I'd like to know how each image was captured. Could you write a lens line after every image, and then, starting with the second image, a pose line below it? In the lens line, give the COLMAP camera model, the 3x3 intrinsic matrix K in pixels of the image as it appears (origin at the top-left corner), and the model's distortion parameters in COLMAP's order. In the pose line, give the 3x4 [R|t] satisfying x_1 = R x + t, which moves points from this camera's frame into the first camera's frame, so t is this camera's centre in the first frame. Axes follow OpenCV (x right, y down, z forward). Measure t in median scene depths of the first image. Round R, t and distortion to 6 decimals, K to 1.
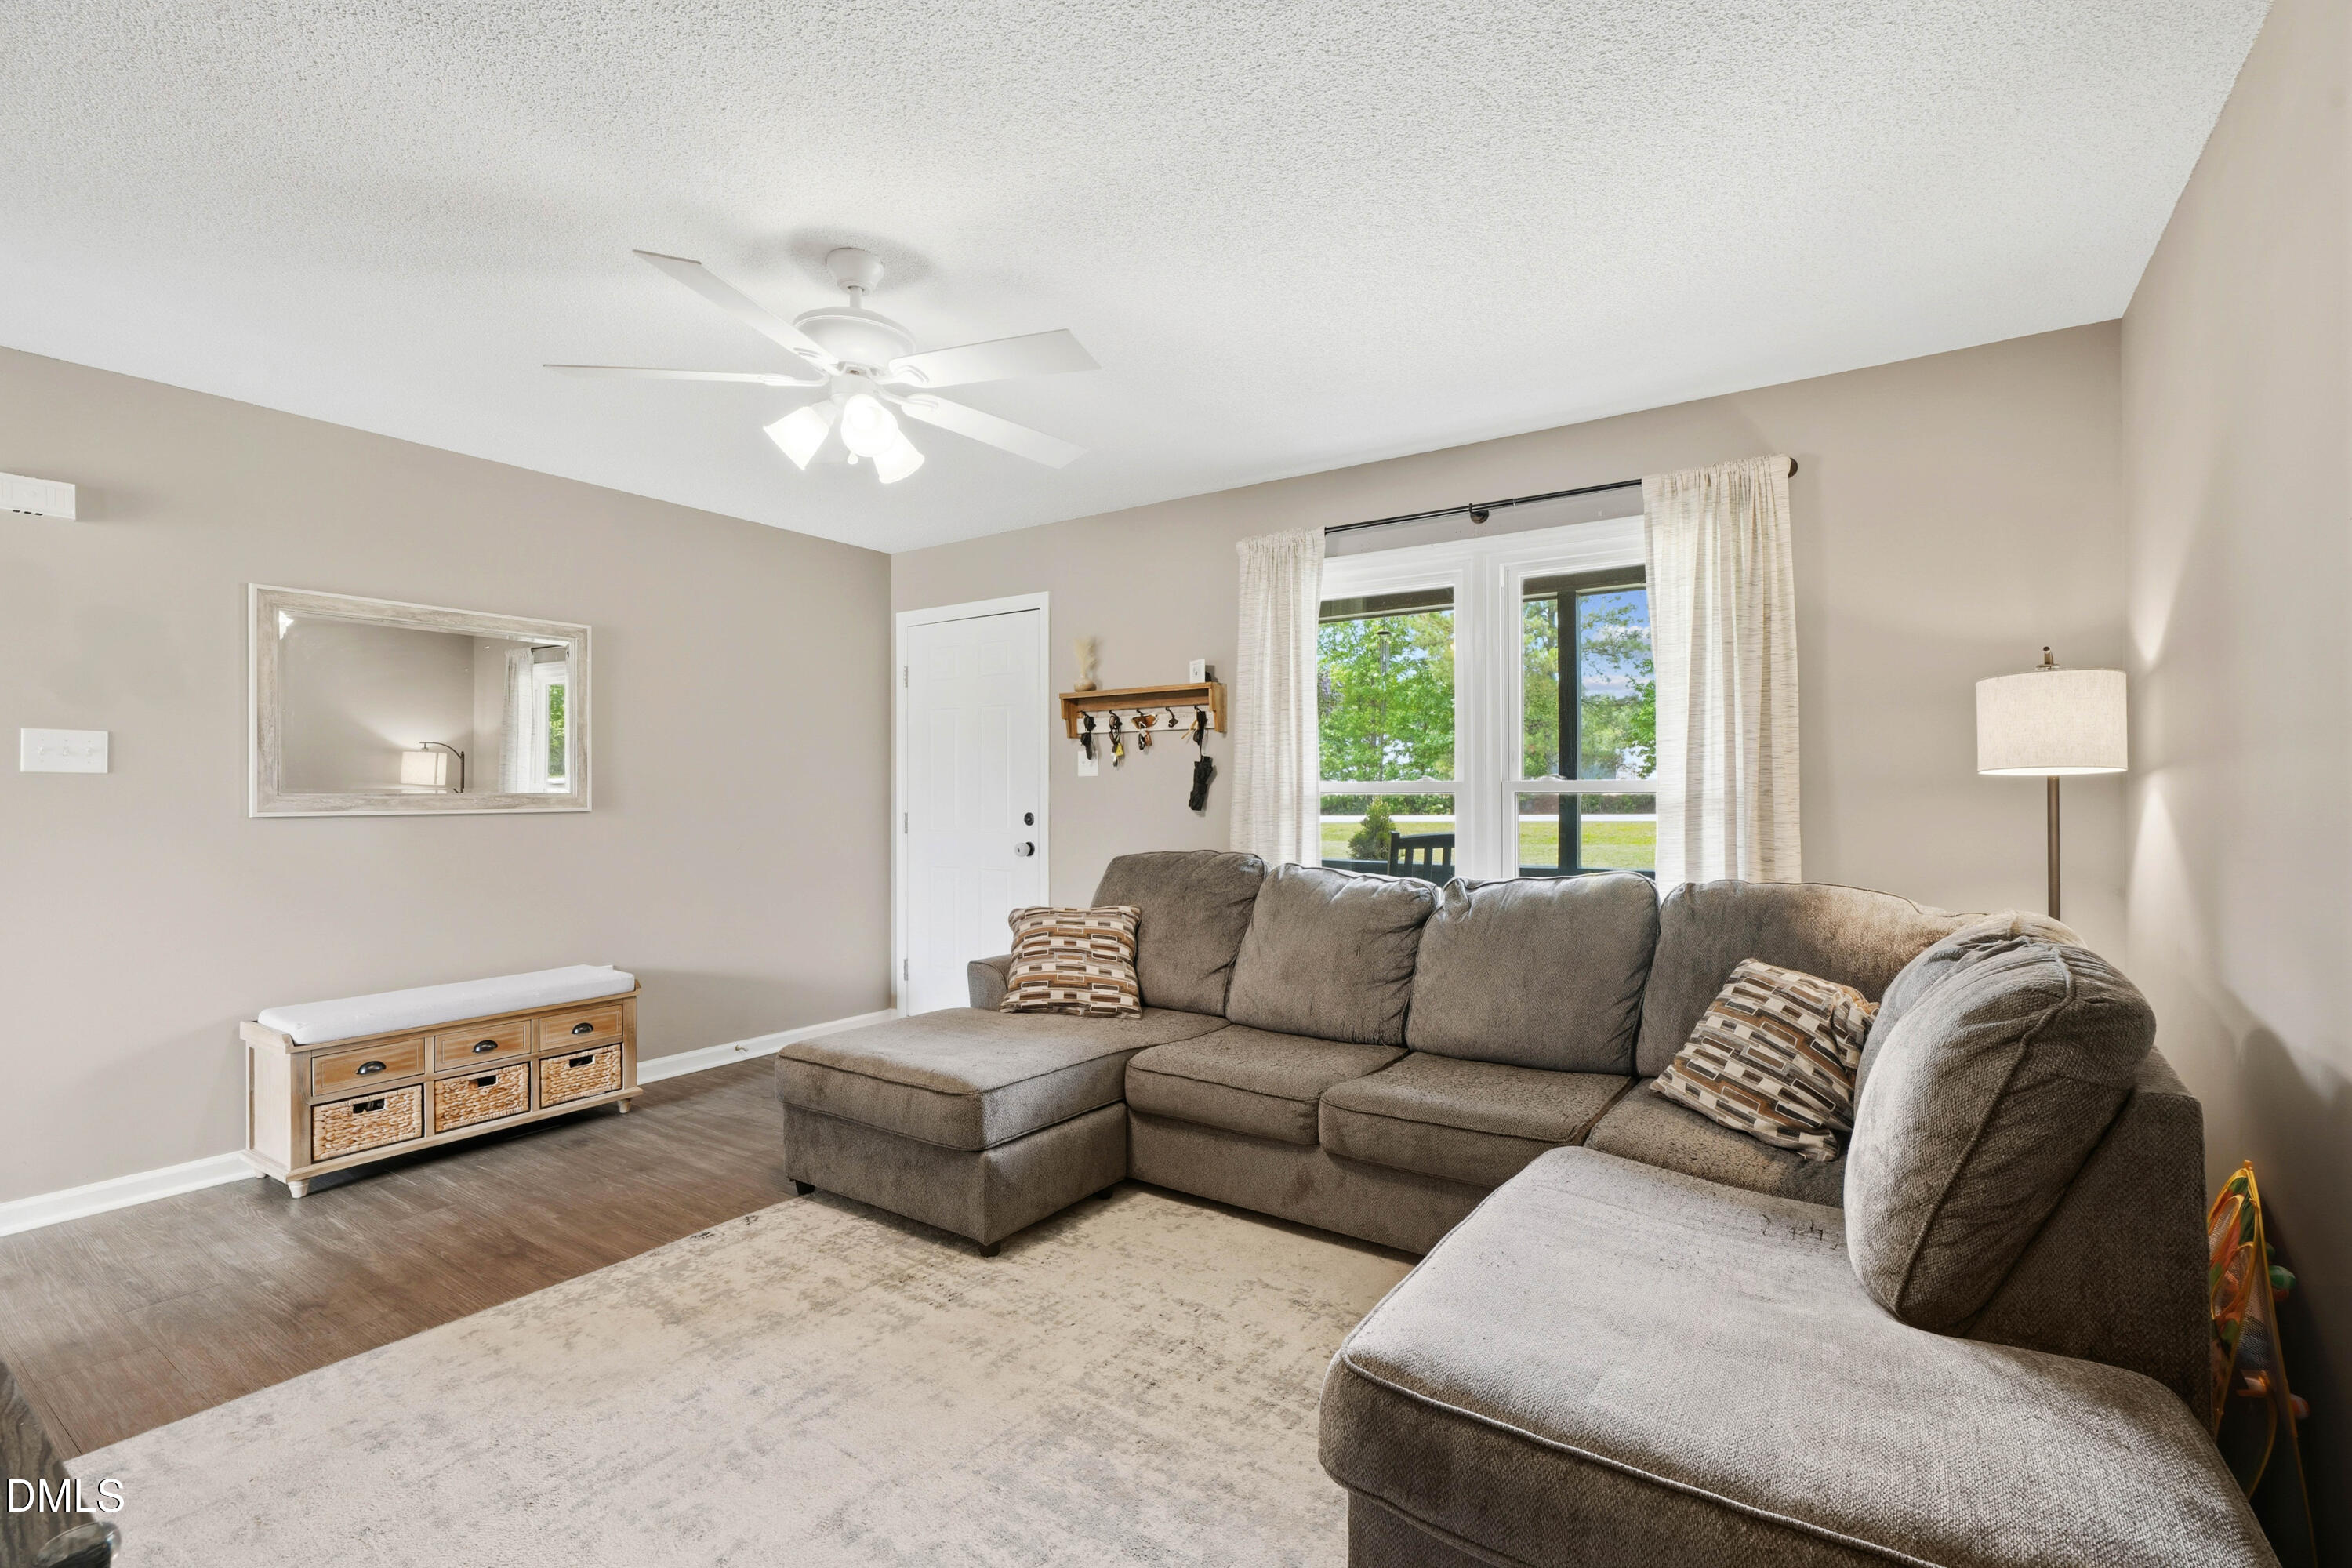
lens RADIAL K [[1058.3, 0, 1190.5], [0, 1058.3, 784.5], [0, 0, 1]] dist [-0.005061, 0.003977]
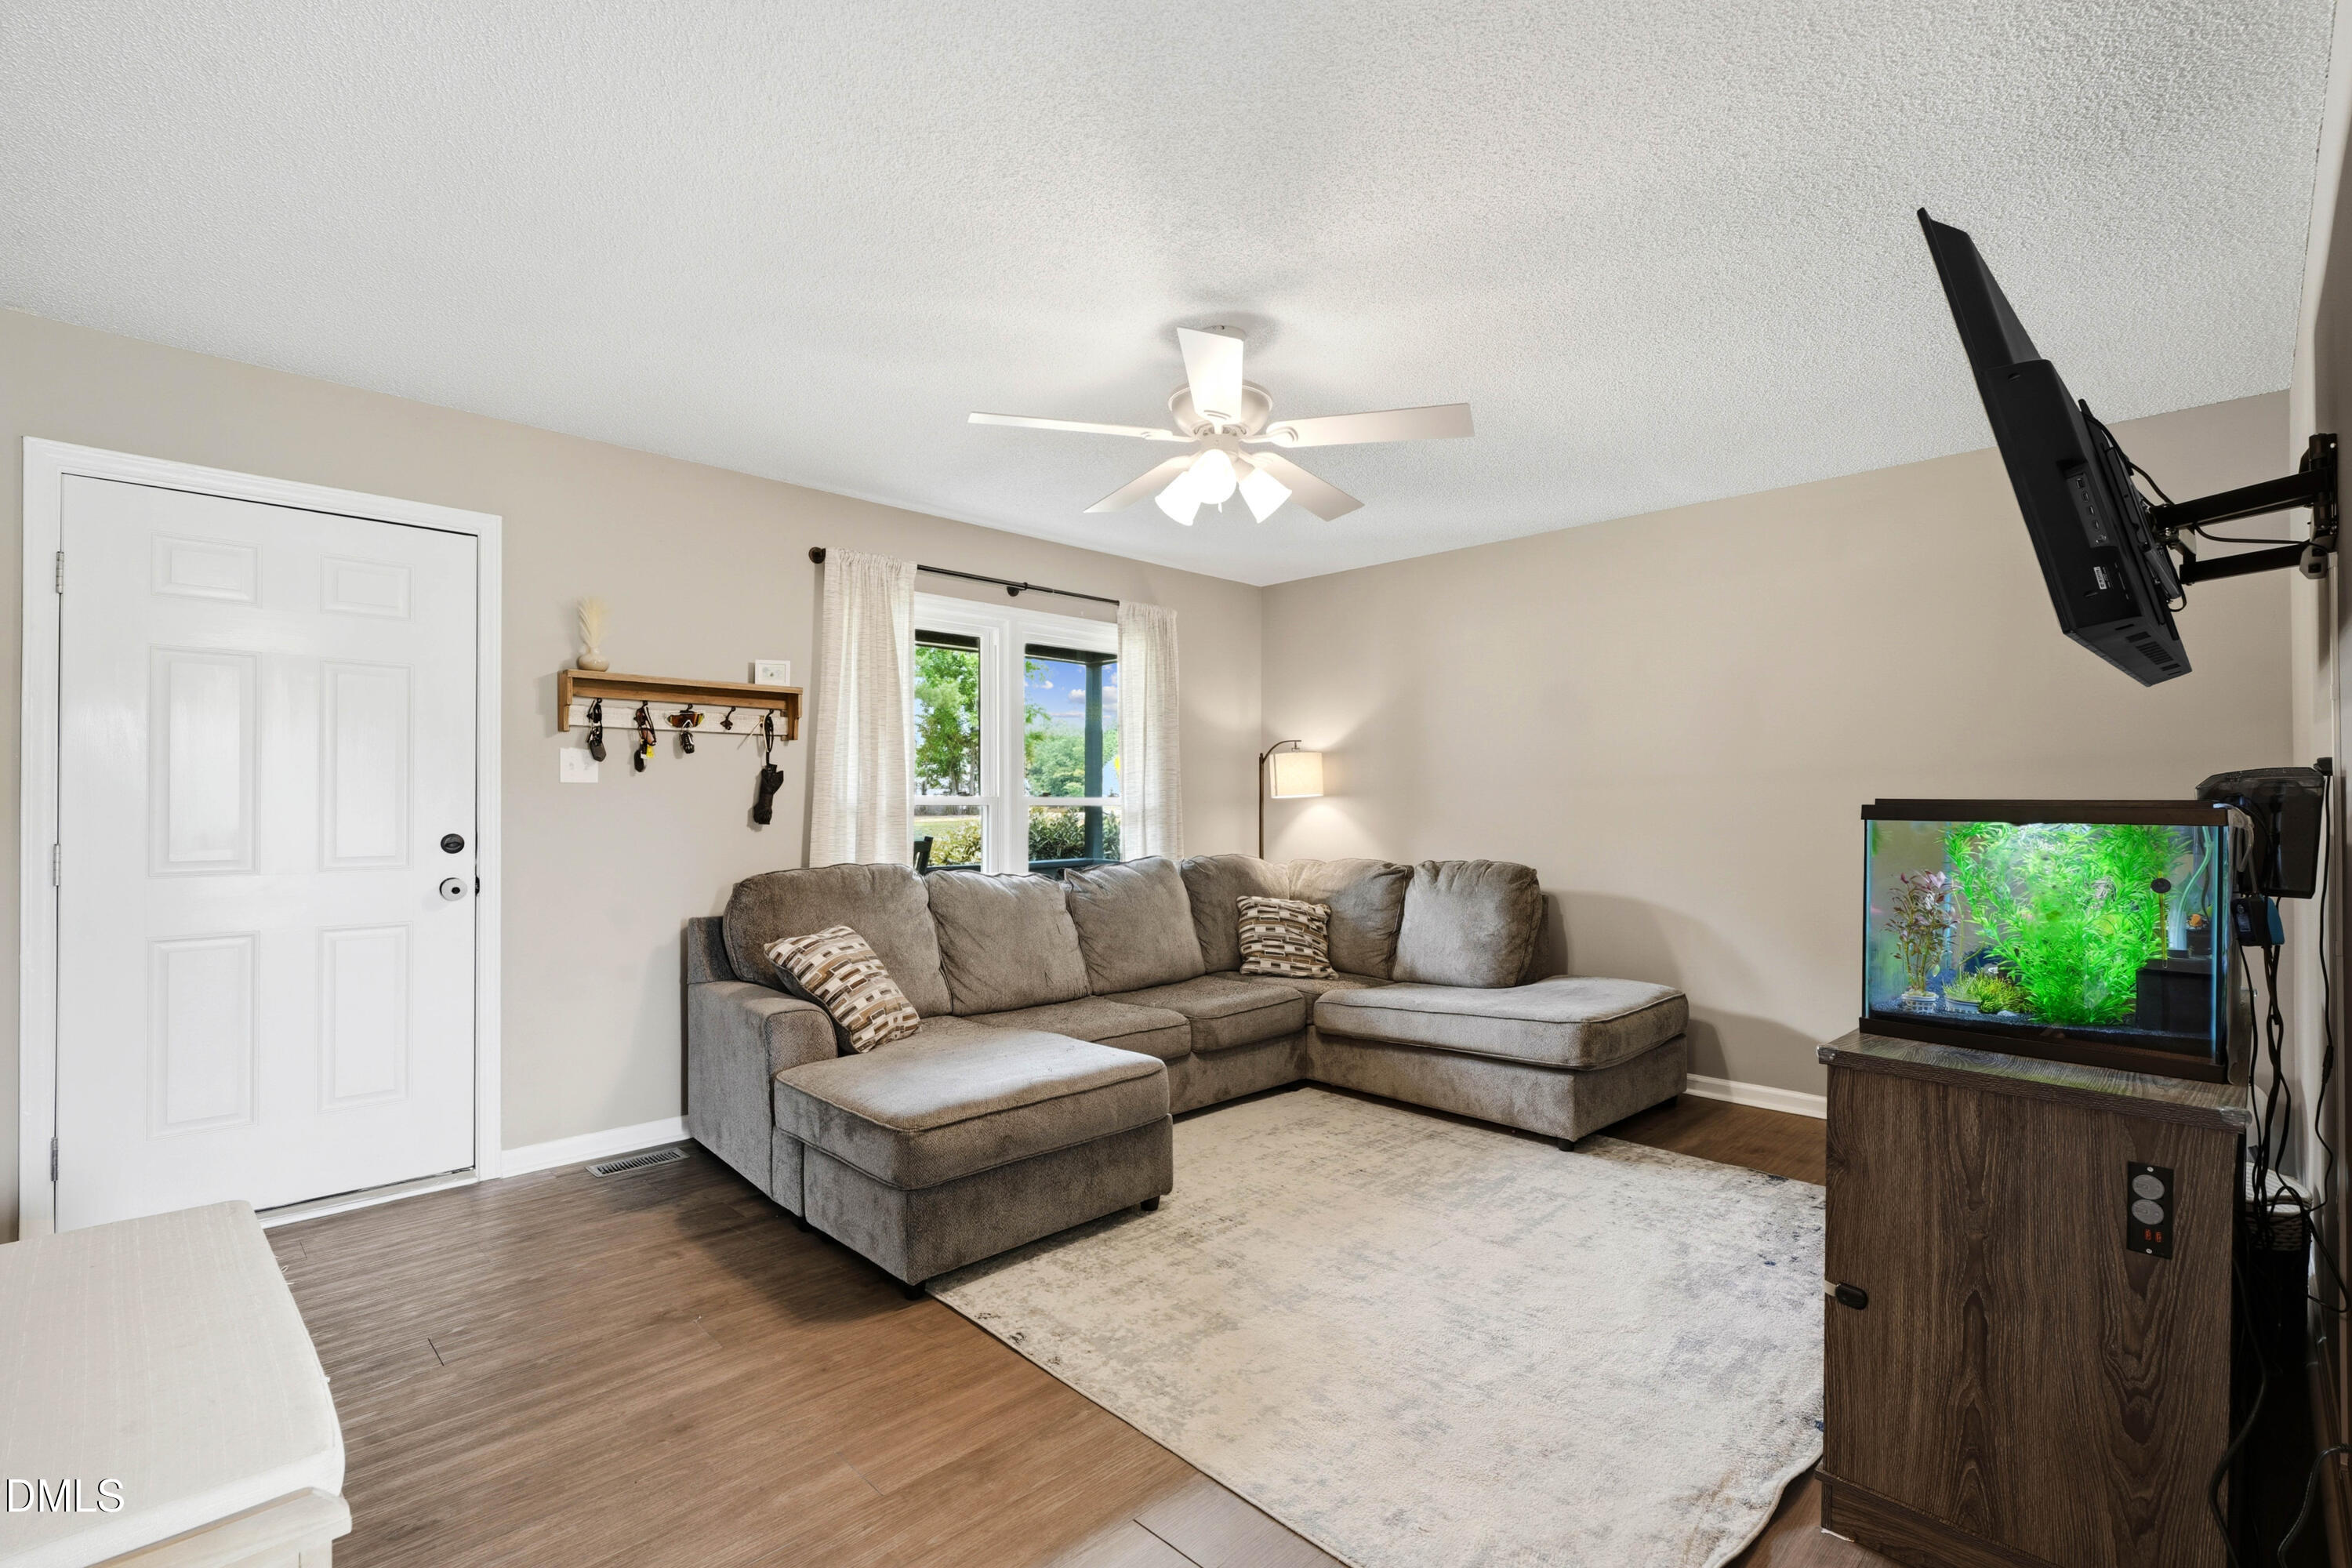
lens RADIAL K [[1058.3, 0, 1216.5], [0, 1058.3, 794.8], [0, 0, 1]] dist [-0.005061, 0.003977]
pose [[0.170969, 0.015477, 0.985155, -1.068467], [-0.003776, 0.999880, -0.015054, 0.014086], [-0.985269, -0.001146, 0.171006, 0.604822]]
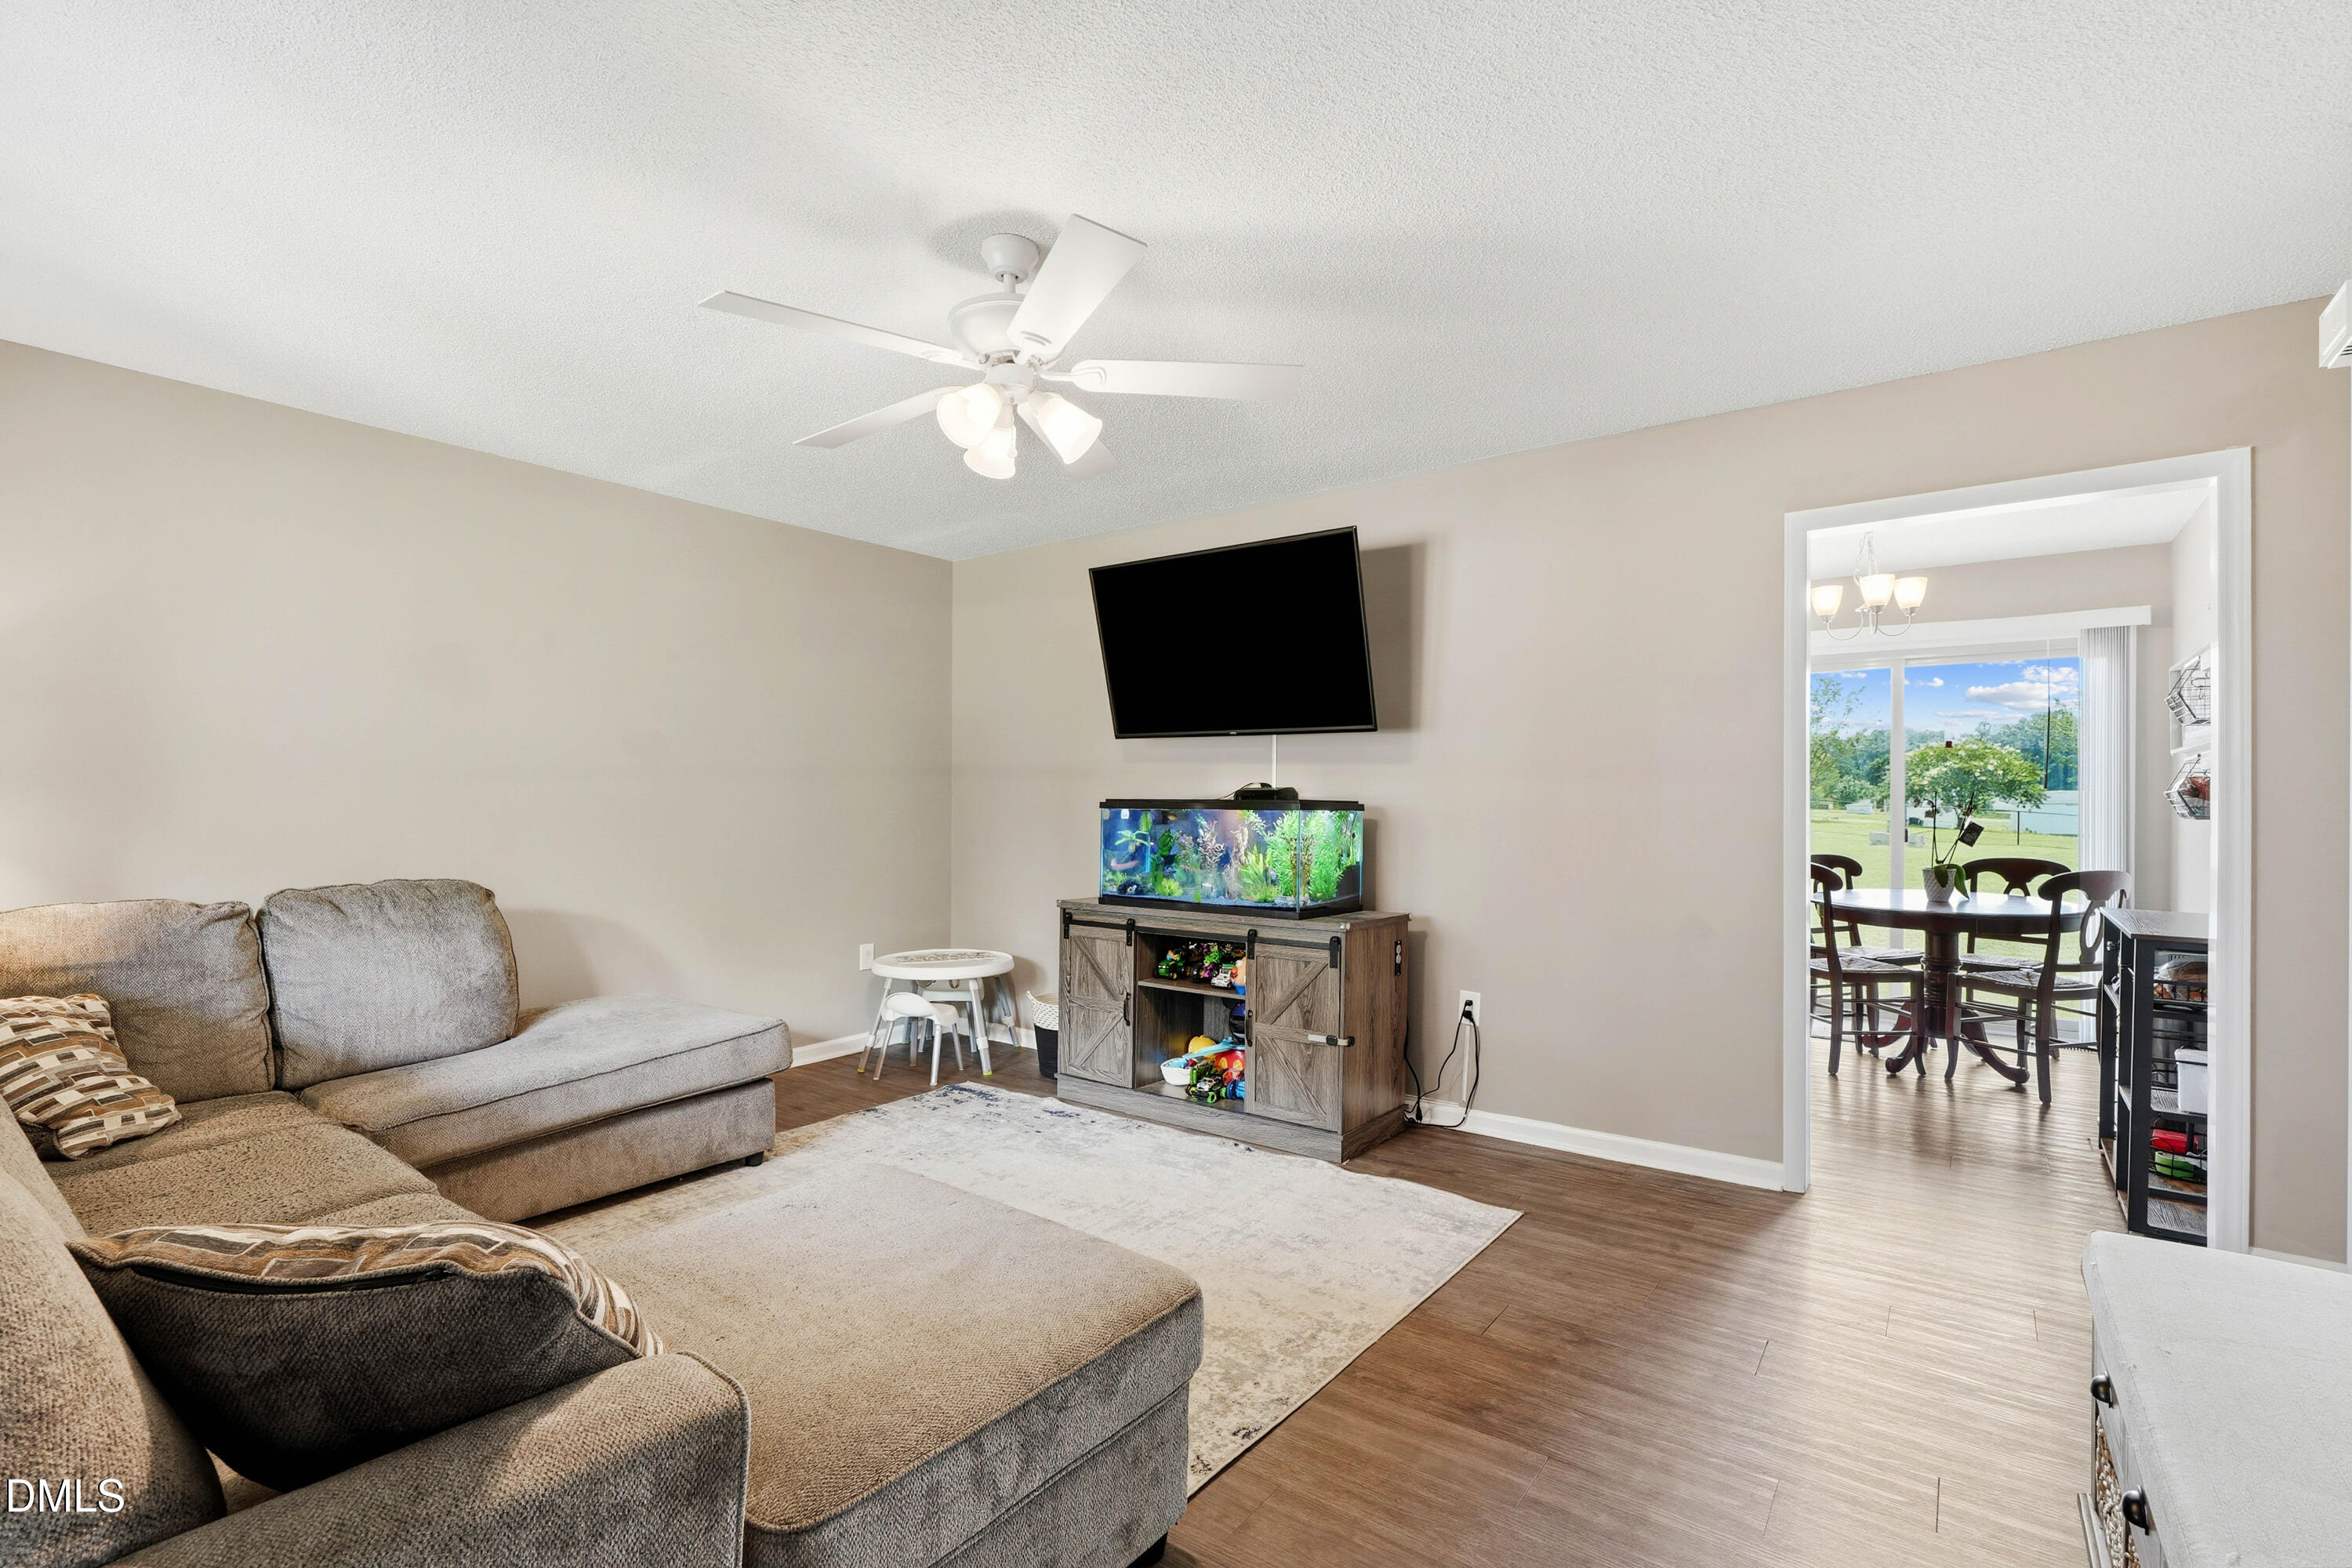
lens RADIAL K [[1058.3, 0, 1161.7], [0, 1058.3, 800.0], [0, 0, 1]] dist [-0.005061, 0.003977]
pose [[-0.998275, 0.004063, 0.058566, -0.382808], [0.003904, 0.999988, -0.002823, 0.009895], [-0.058577, -0.002589, -0.998280, 1.452643]]
